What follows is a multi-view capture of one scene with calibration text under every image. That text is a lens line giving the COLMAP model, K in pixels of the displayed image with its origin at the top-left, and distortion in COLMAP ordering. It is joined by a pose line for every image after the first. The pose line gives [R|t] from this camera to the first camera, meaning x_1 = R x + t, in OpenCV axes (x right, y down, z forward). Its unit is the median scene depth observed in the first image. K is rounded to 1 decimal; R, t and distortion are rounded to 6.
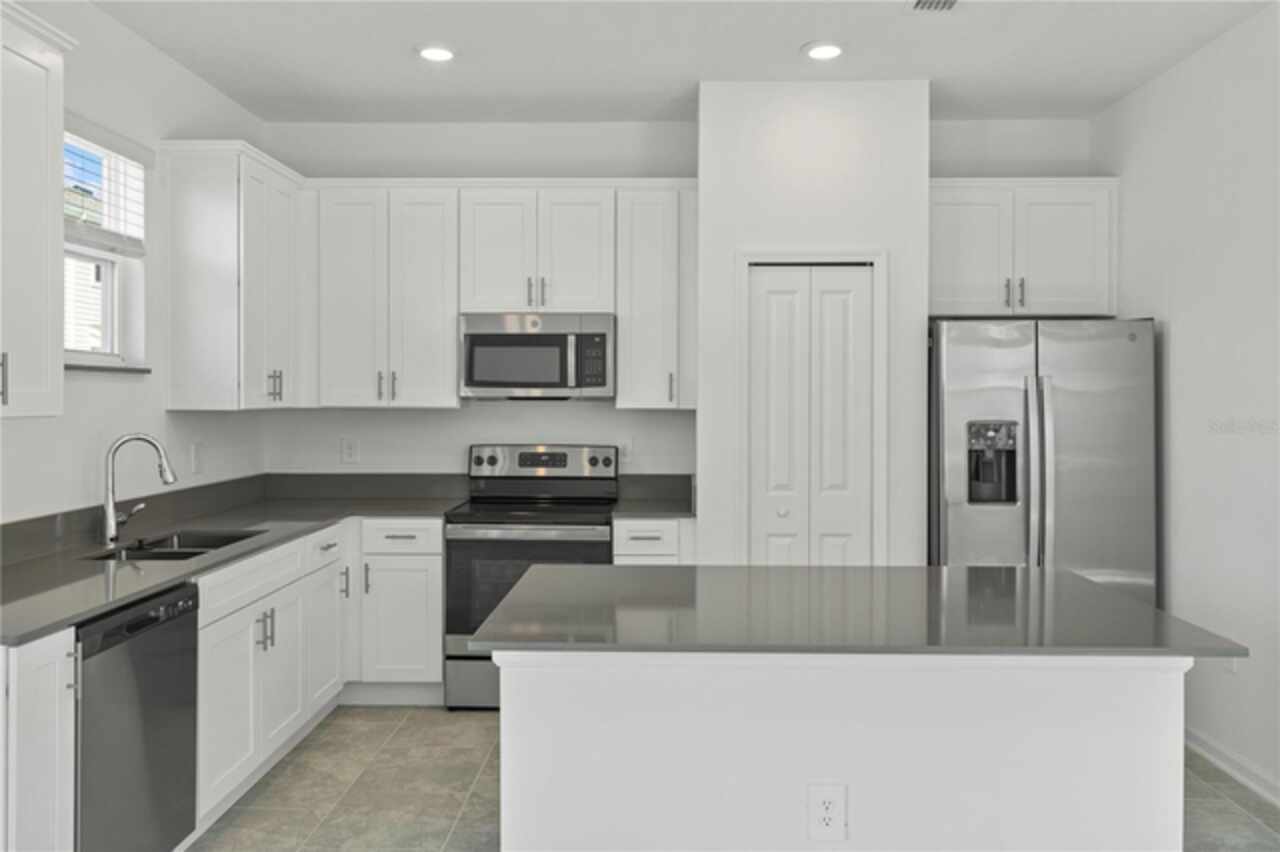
lens RADIAL K [[931.5, 0, 640.0], [0, 931.5, 426.0], [0, 0, 1]] dist [-0.037472, -0.000537]
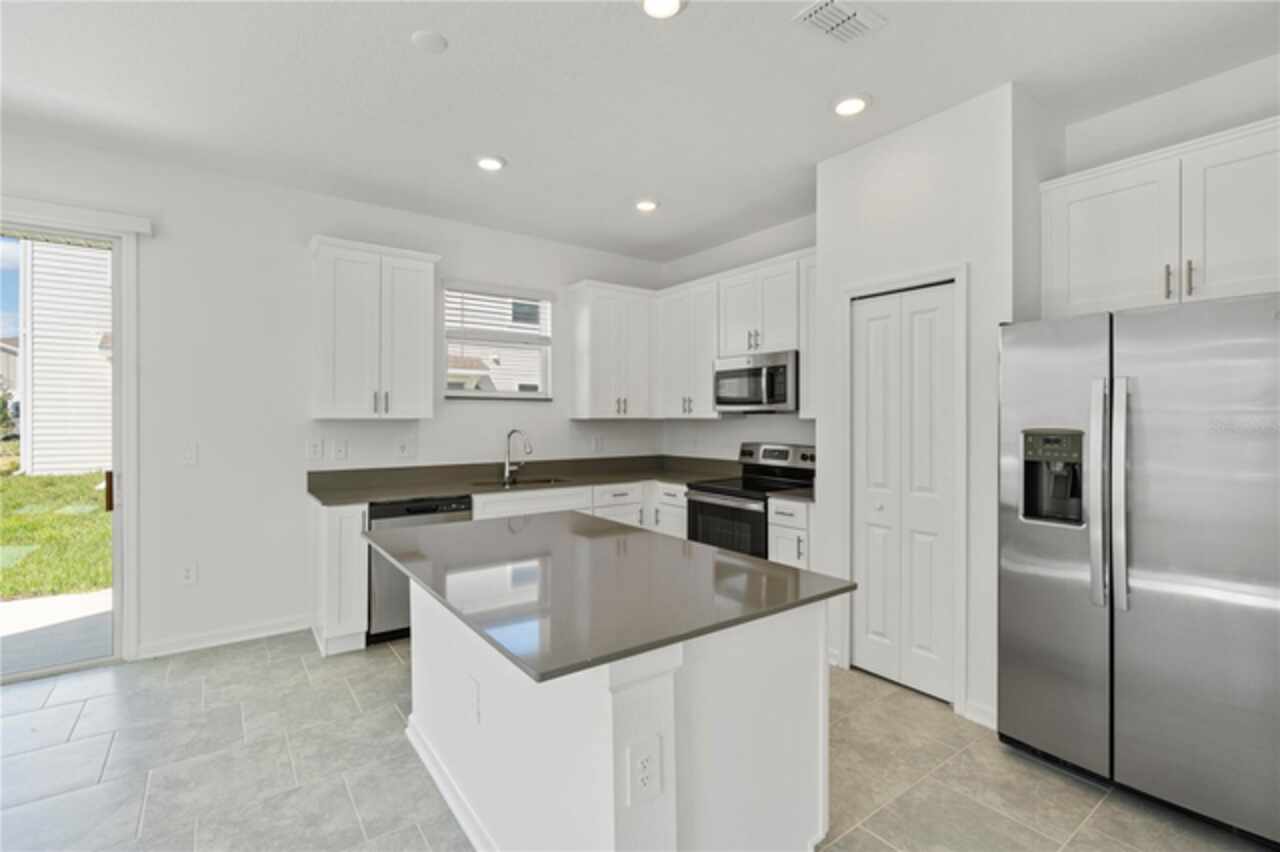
lens RADIAL K [[572.2, 0, 640.0], [0, 572.2, 426.0], [0, 0, 1]] dist [-0.005005, -0.000540]
pose [[0.619875, 0.006536, -0.784673, 0.528657], [-0.018646, 0.999806, -0.006401, 0.002065], [0.784479, 0.018599, 0.619877, 0.314370]]
